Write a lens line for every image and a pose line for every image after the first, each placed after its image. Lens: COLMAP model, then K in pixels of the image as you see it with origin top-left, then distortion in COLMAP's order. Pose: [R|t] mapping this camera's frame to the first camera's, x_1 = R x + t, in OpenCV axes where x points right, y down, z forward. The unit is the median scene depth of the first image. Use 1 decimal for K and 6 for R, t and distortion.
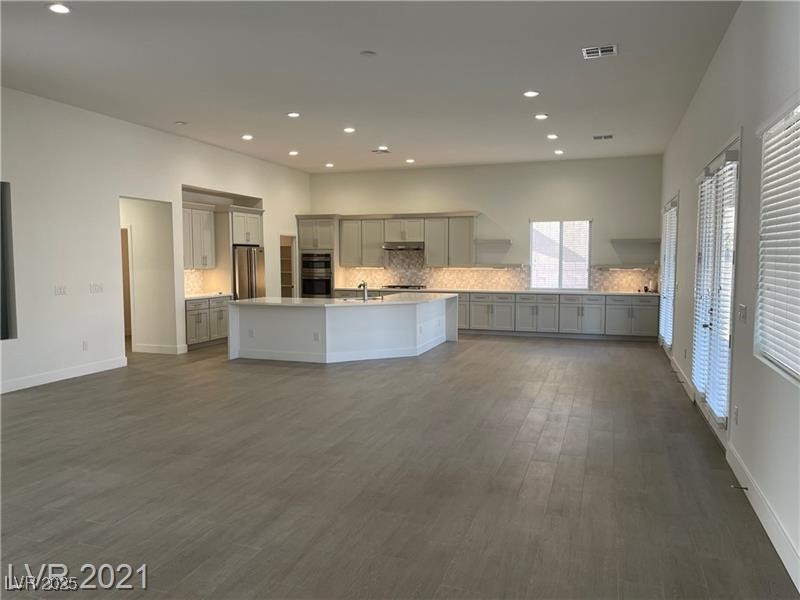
lens RADIAL K [[581.7, 0, 399.7], [0, 581.7, 300.2], [0, 0, 1]] dist [0.005815, 0.000532]
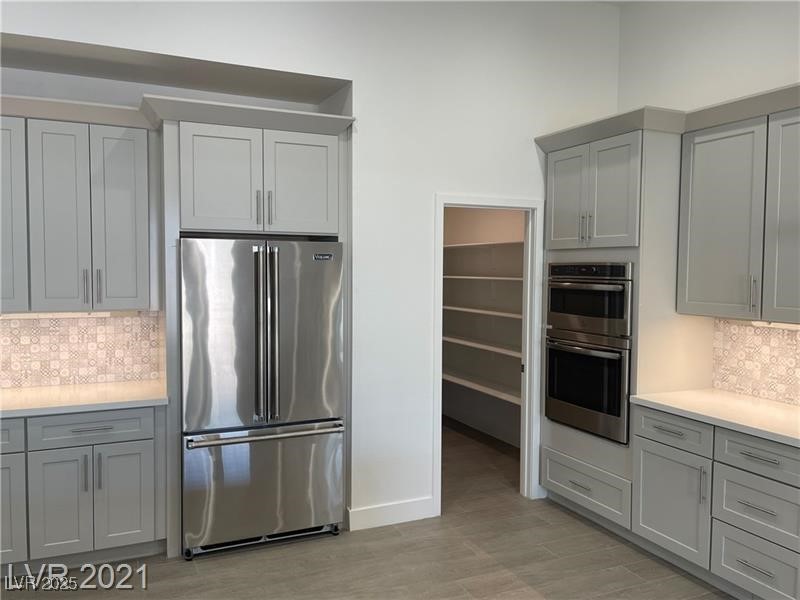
lens RADIAL K [[672.7, 0, 401.7], [0, 672.7, 299.3], [0, 0, 1]] dist [0.042110, -0.000364]
pose [[0.682856, 0.043925, -0.729231, 0.035852], [-0.060966, 0.998135, 0.003034, -0.058707], [0.728005, 0.042386, 0.684261, 0.712772]]
